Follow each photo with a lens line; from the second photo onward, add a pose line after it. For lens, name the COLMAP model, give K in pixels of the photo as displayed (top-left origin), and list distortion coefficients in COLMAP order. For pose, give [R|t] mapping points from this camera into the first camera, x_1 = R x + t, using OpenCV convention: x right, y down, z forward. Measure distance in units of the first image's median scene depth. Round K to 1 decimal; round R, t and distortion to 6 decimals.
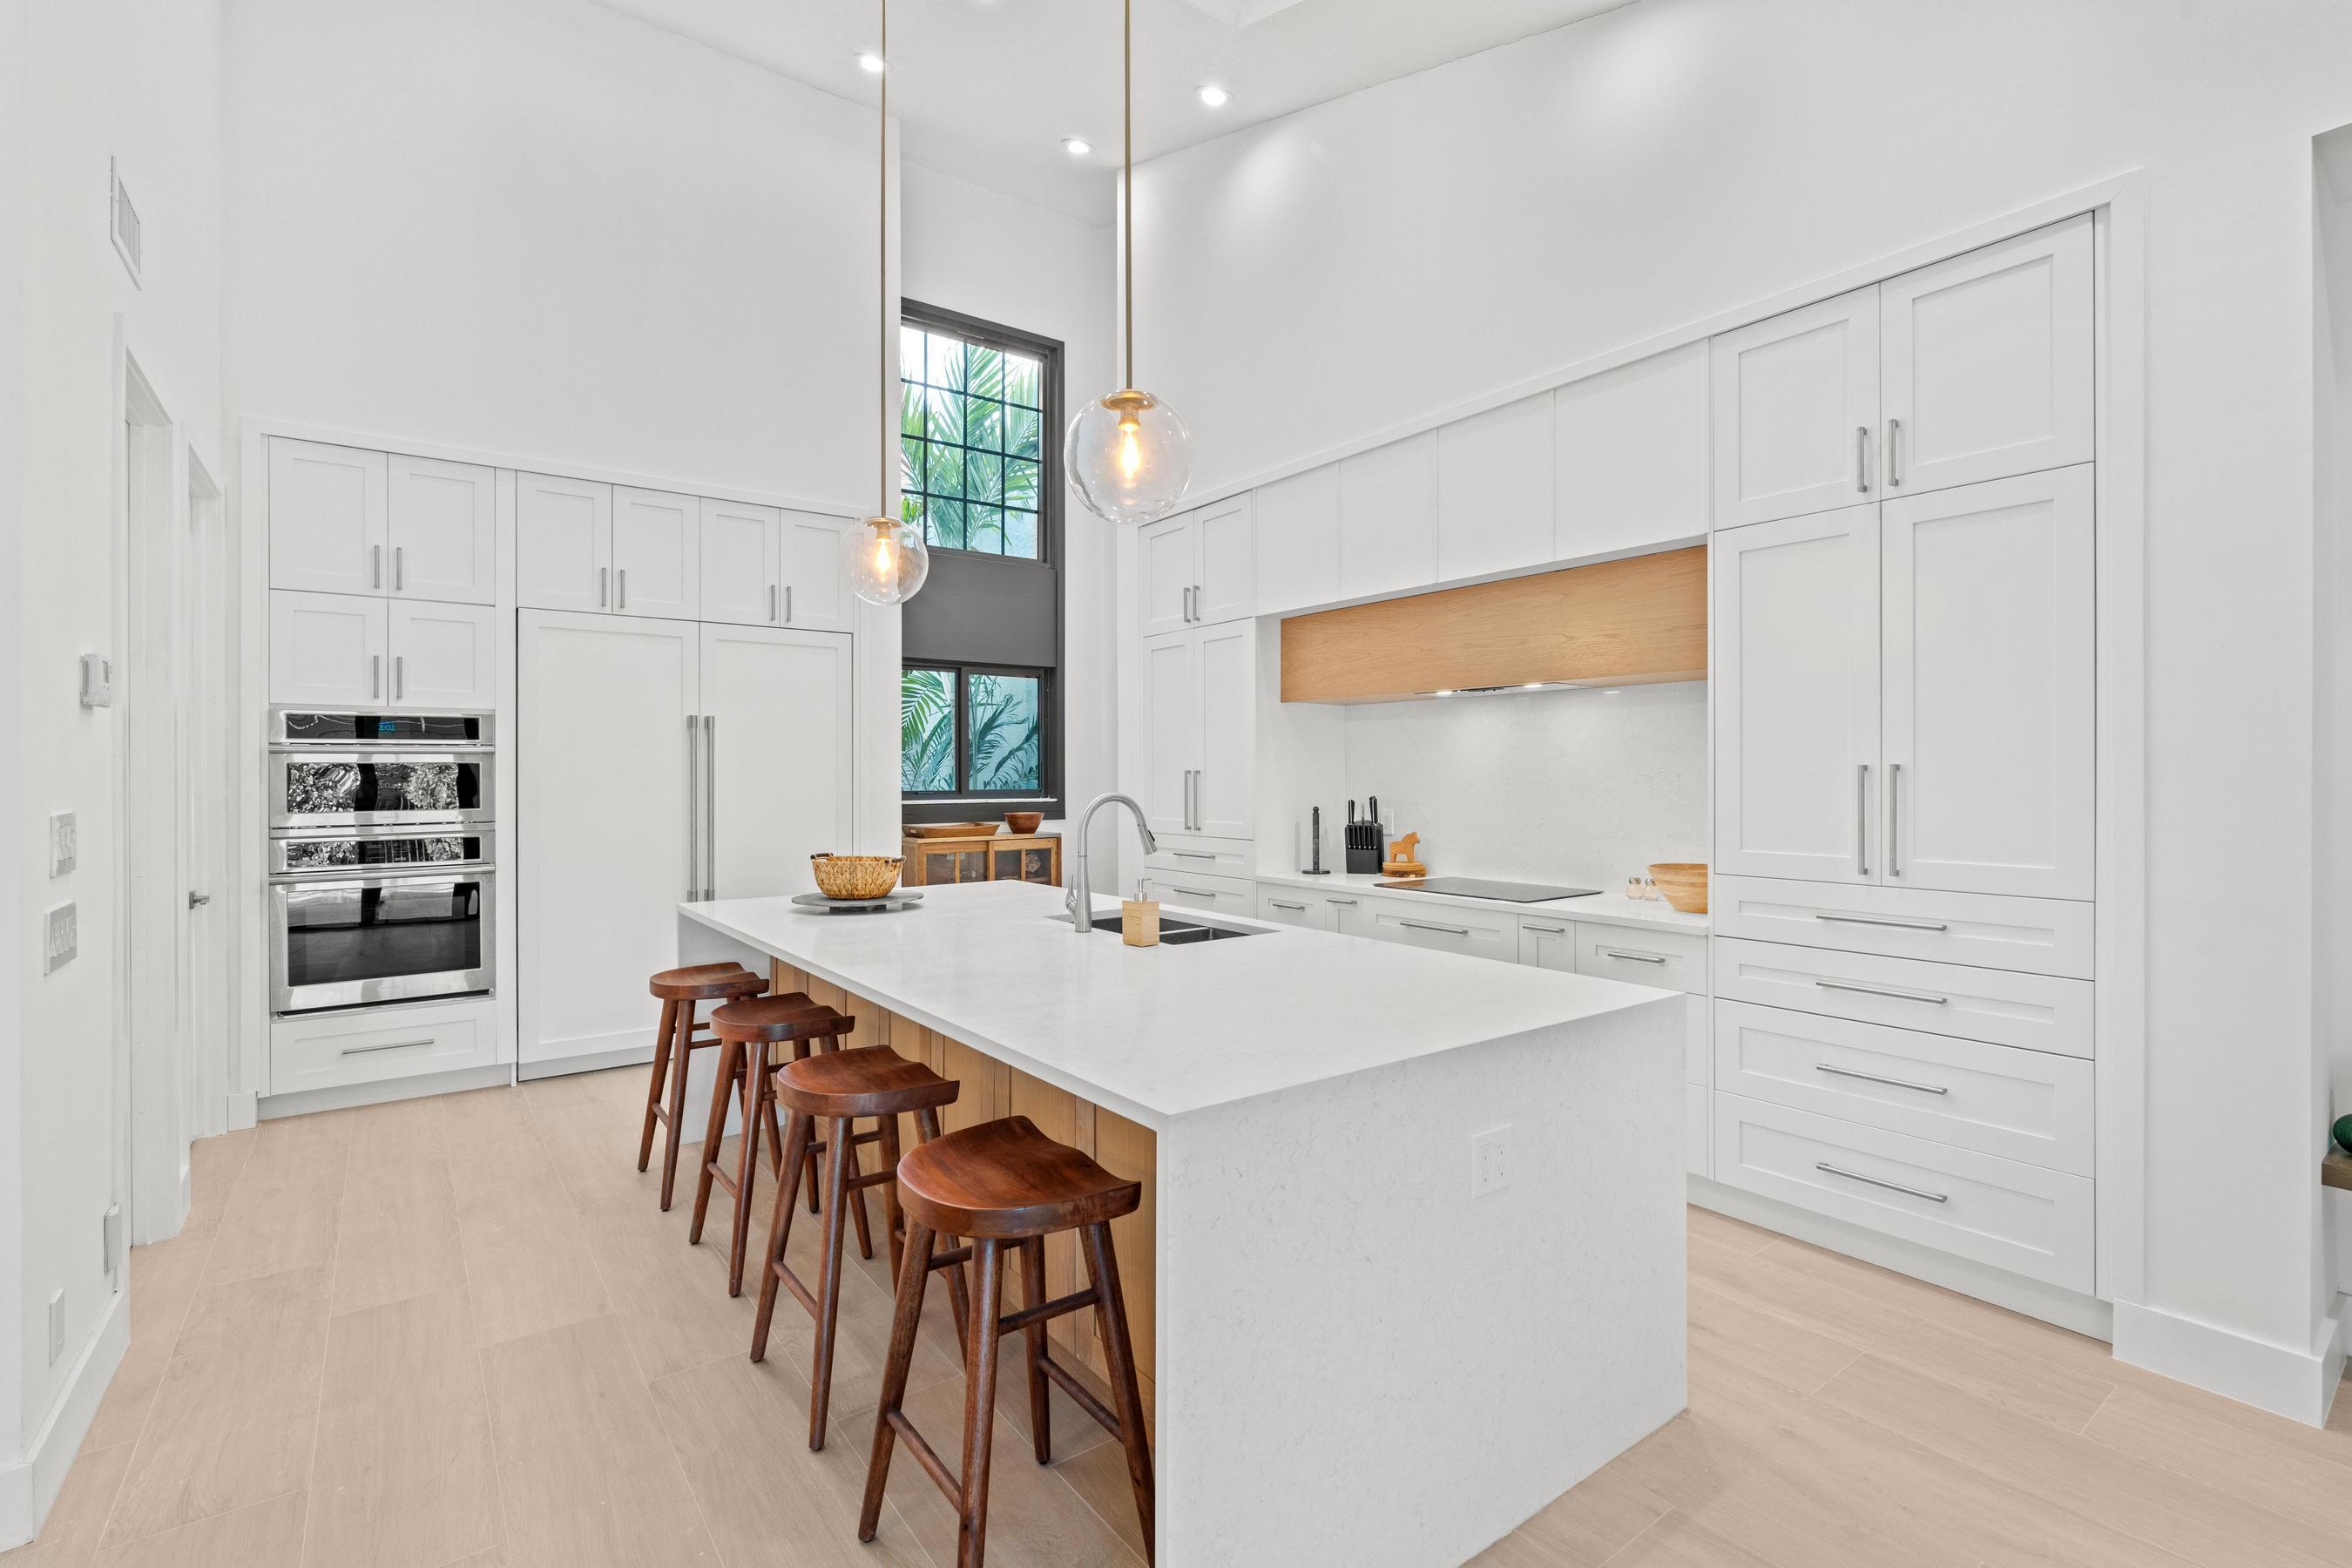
lens RADIAL K [[1035.2, 0, 1180.8], [0, 1035.2, 777.0], [0, 0, 1]] dist [-0.005993, 0.001193]
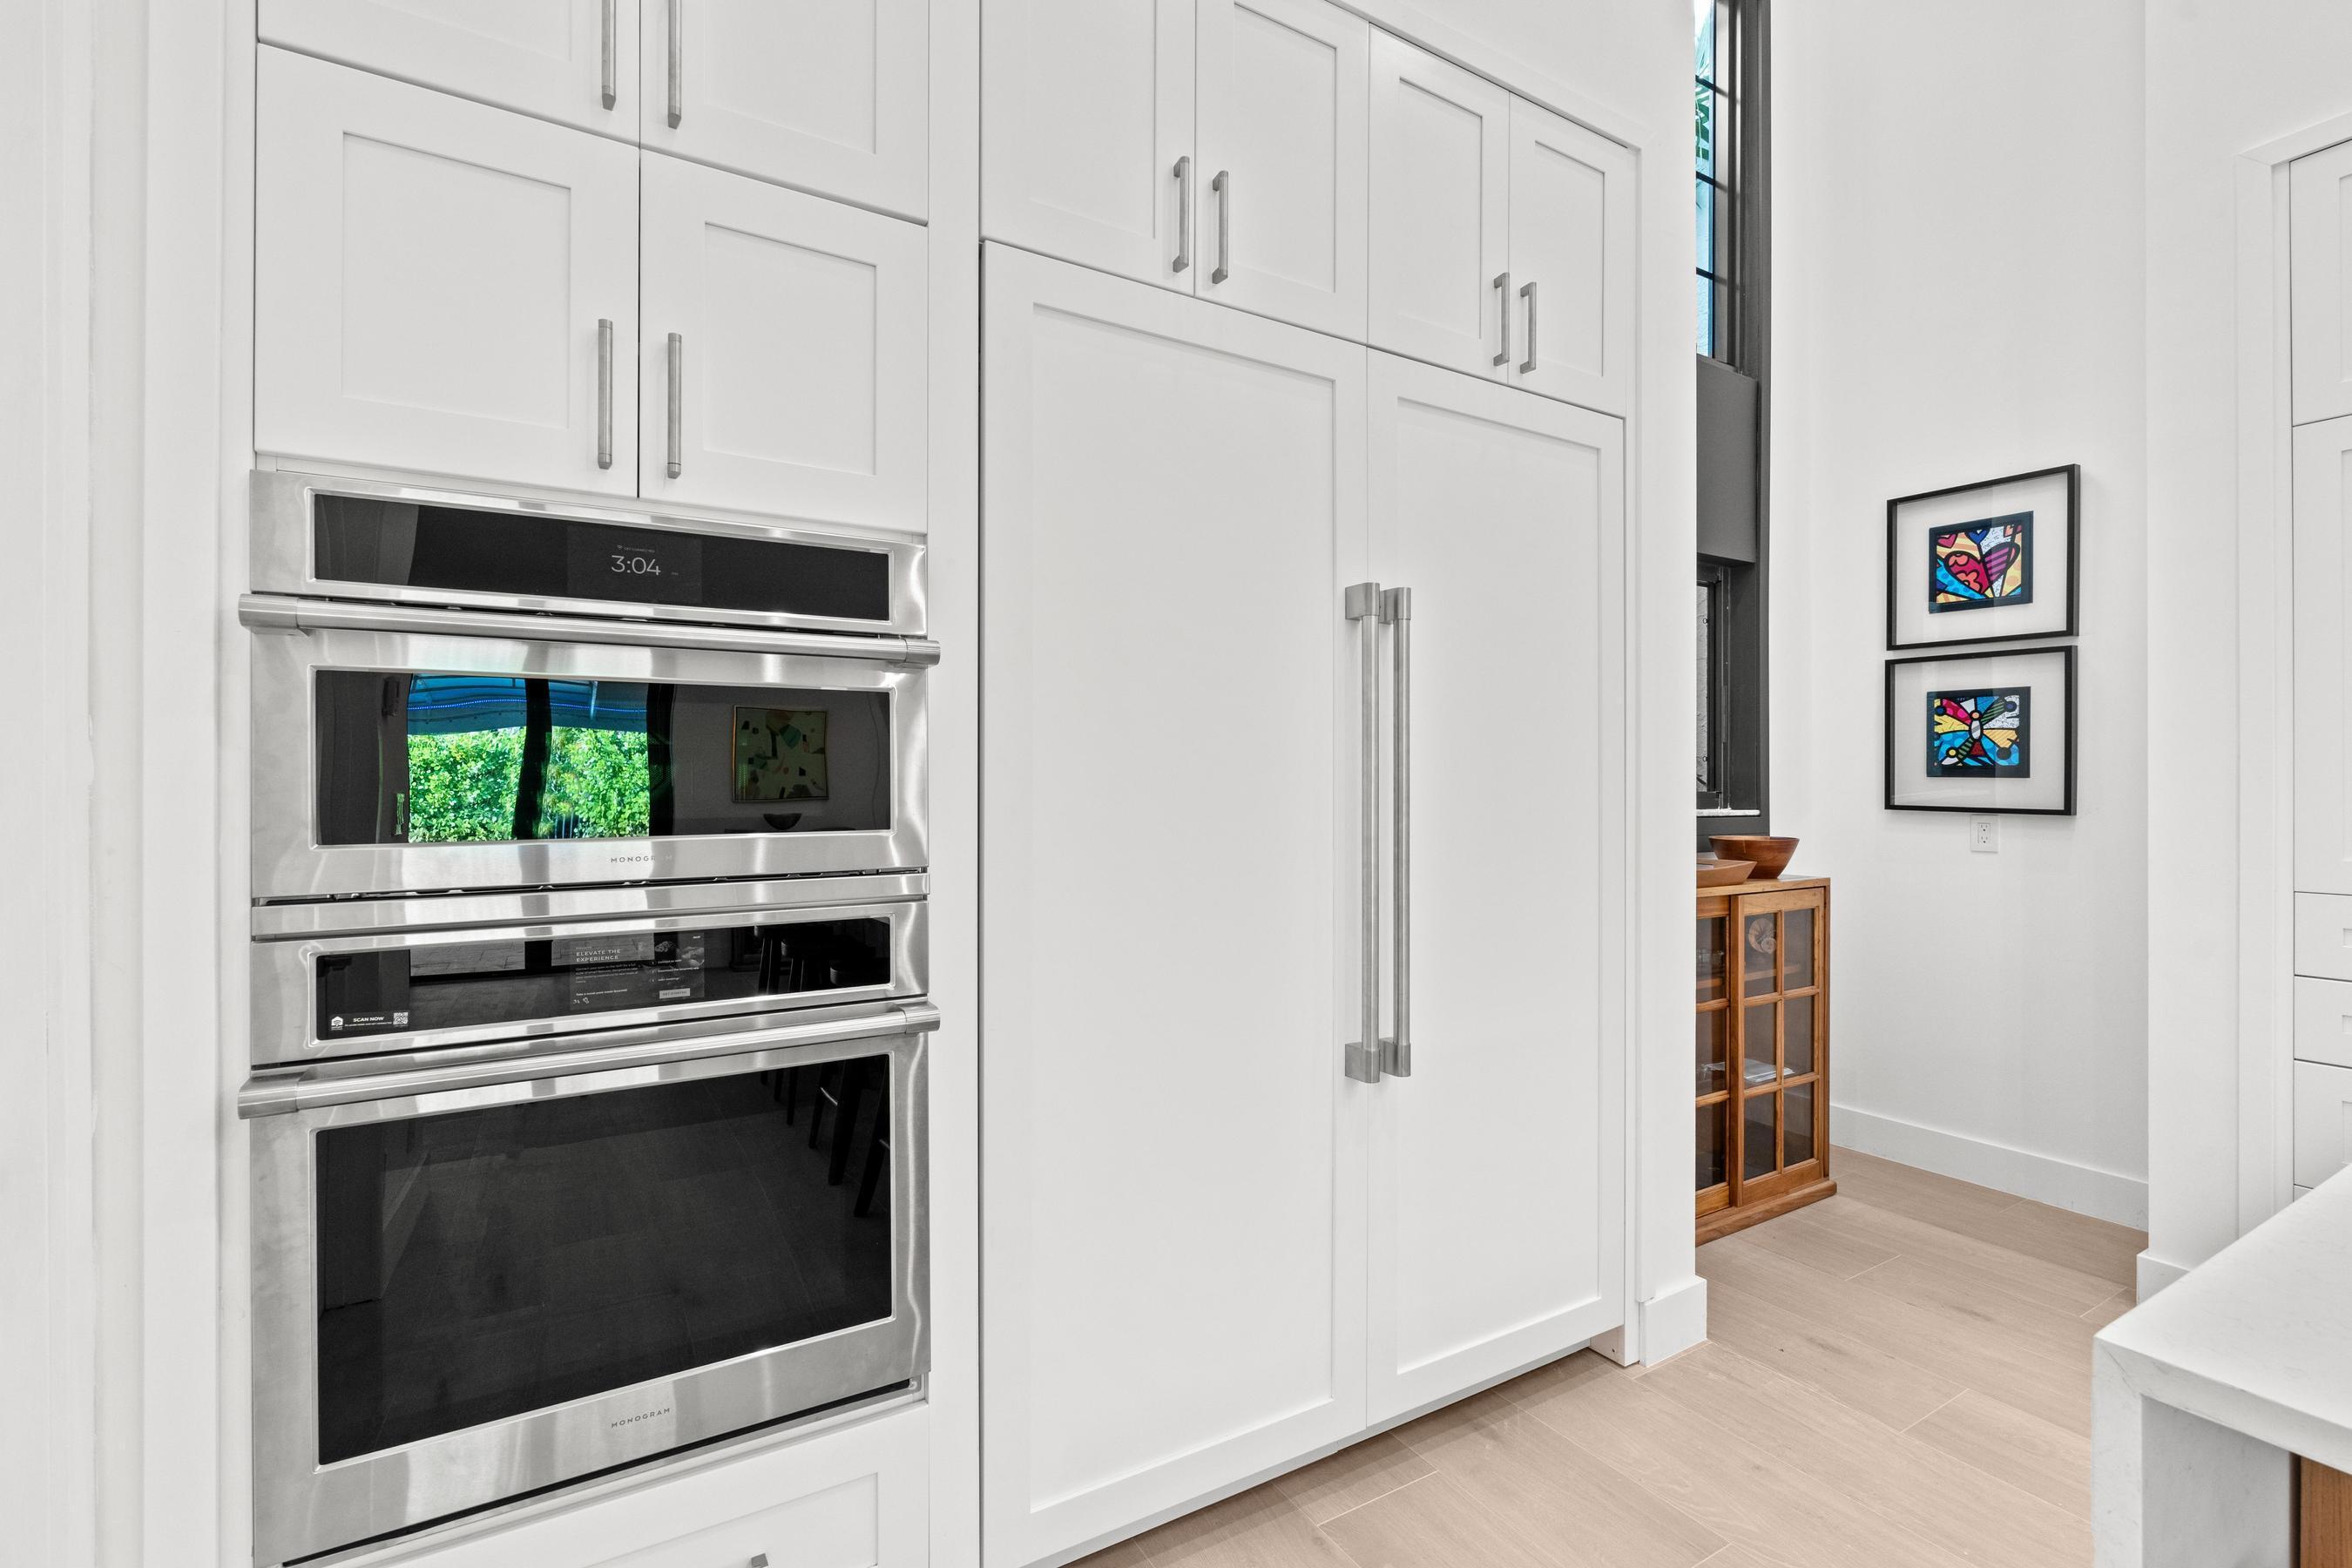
lens RADIAL K [[1035.2, 0, 1177.0], [0, 1035.2, 787.8], [0, 0, 1]] dist [-0.005993, 0.001193]
pose [[0.995523, 0.004830, -0.094400, -0.550840], [-0.004614, 0.999986, 0.002506, 0.015595], [0.094411, -0.002060, 0.995531, 0.673661]]
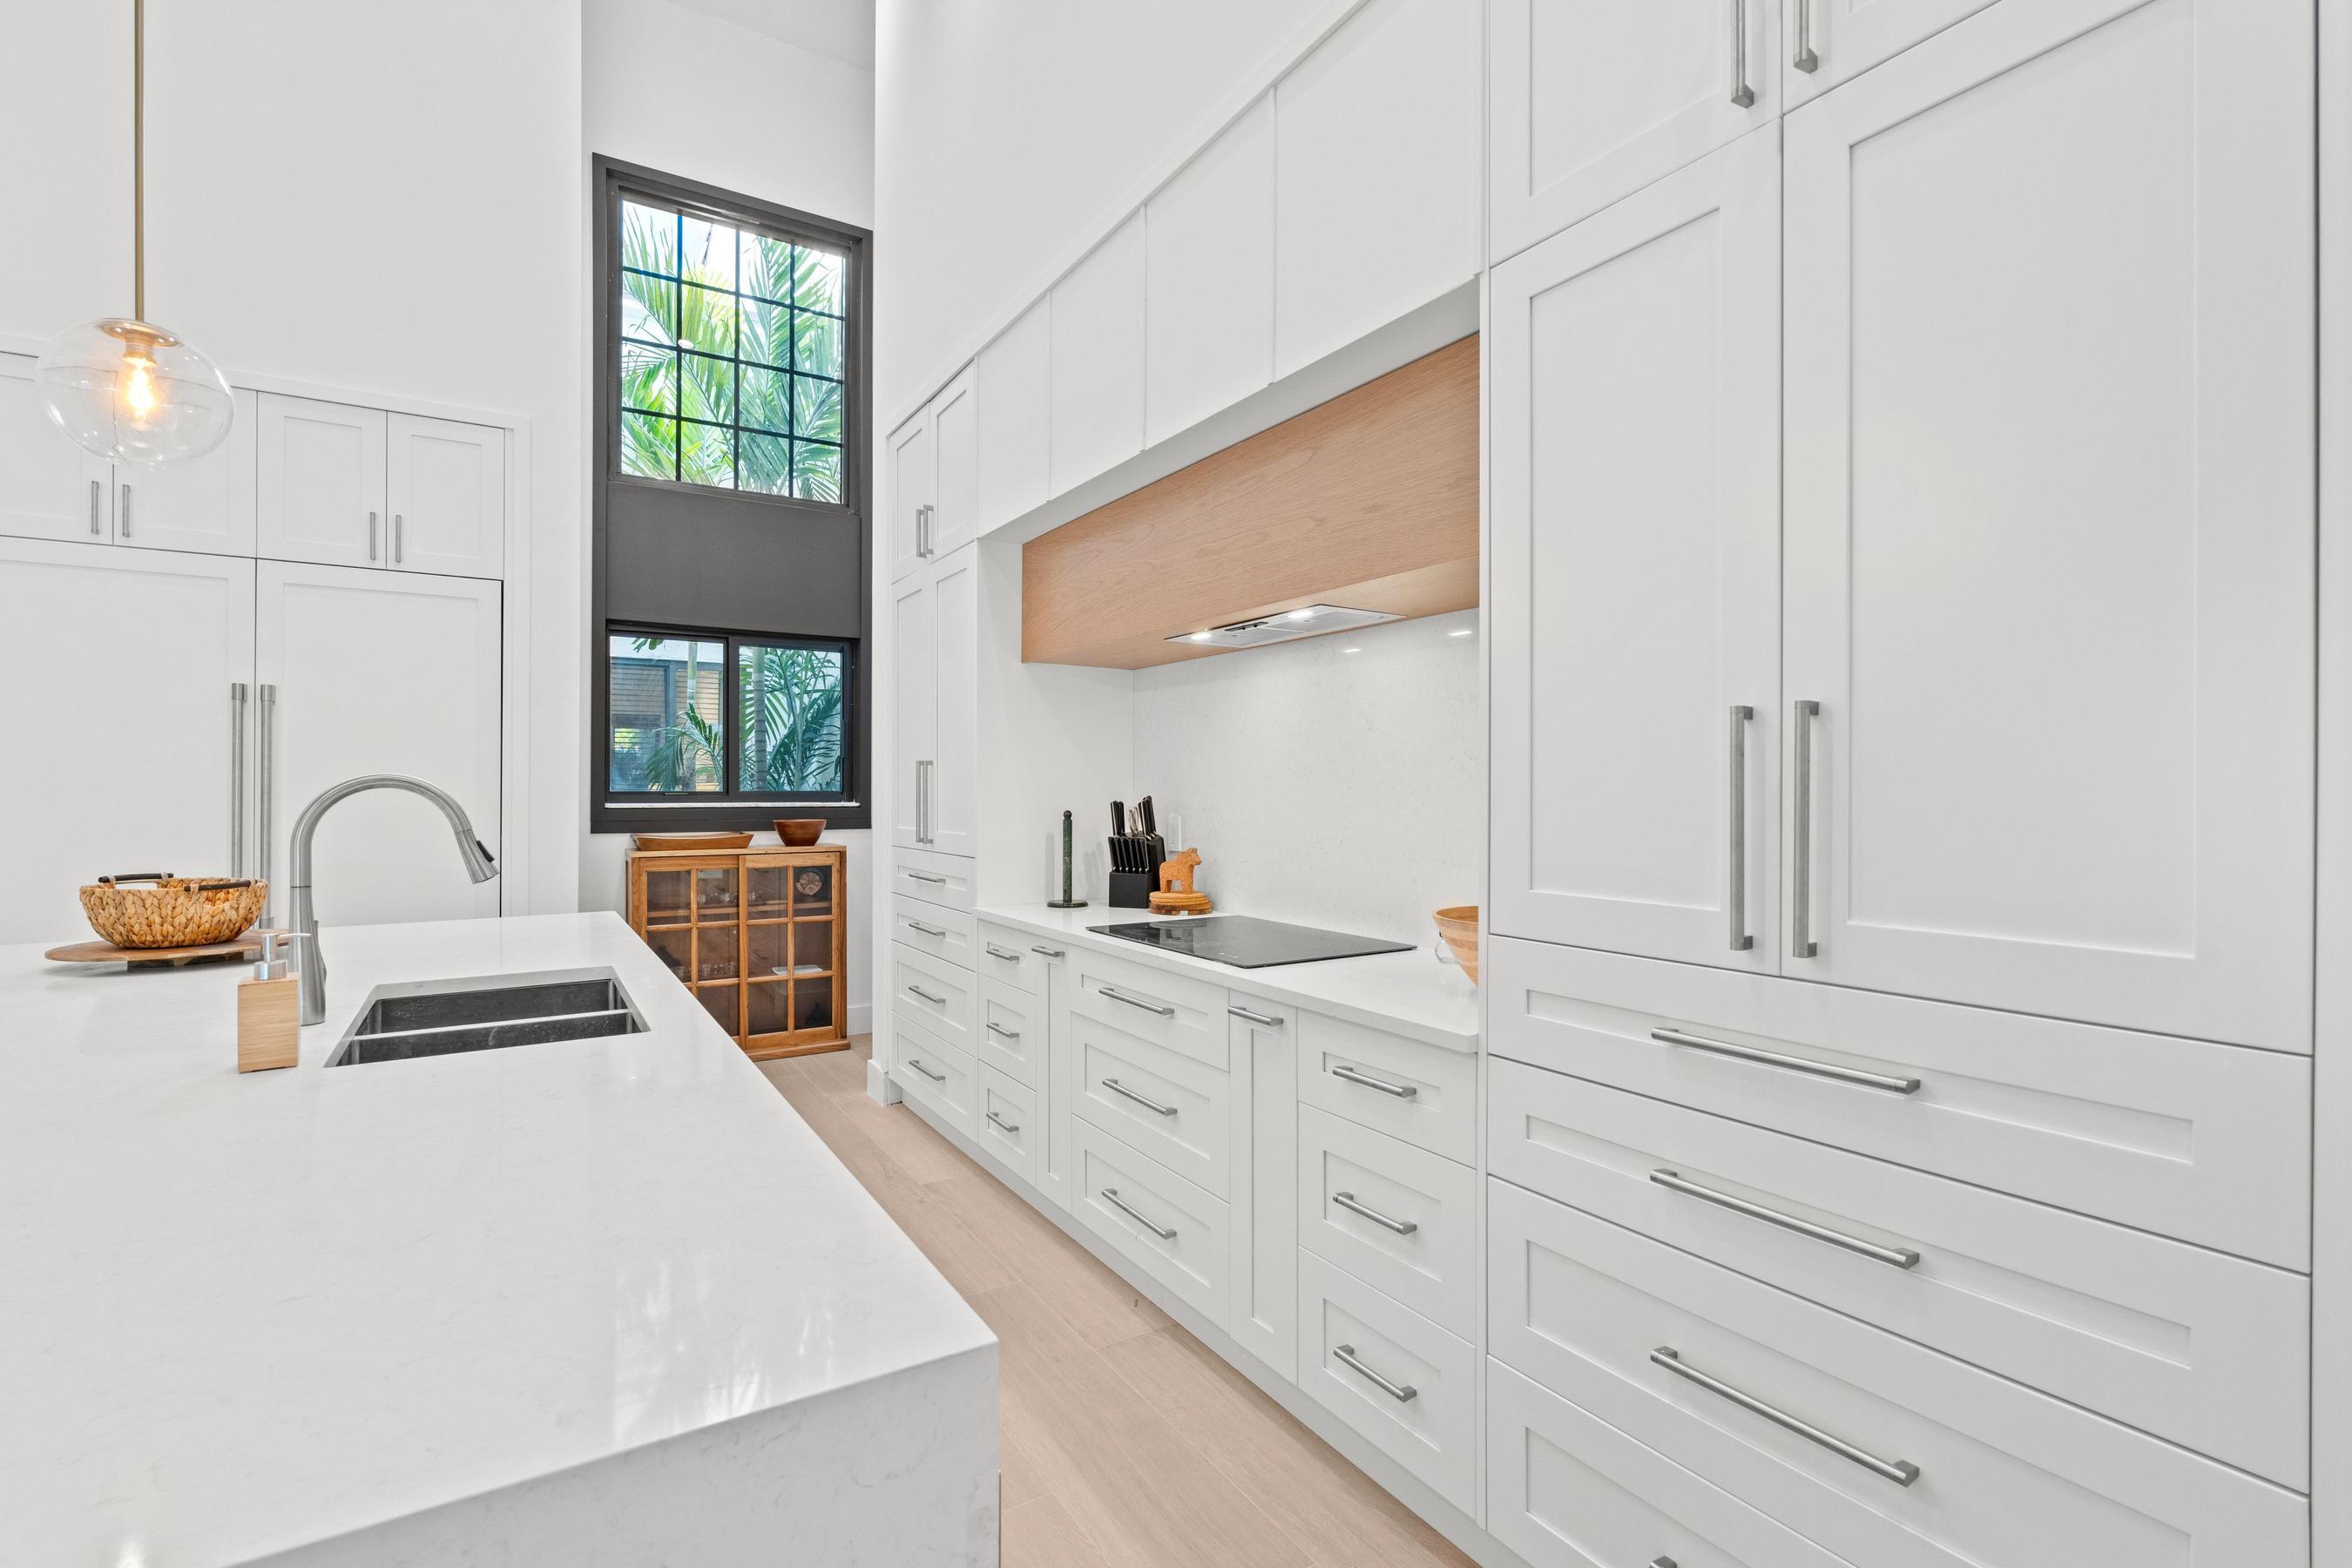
lens RADIAL K [[1035.2, 0, 1191.3], [0, 1035.2, 789.7], [0, 0, 1]] dist [-0.005993, 0.001193]
pose [[0.997819, 0.003202, -0.065928, 0.283116], [-0.003284, 0.999994, -0.001130, 0.016388], [0.065924, 0.001344, 0.997824, 0.335908]]
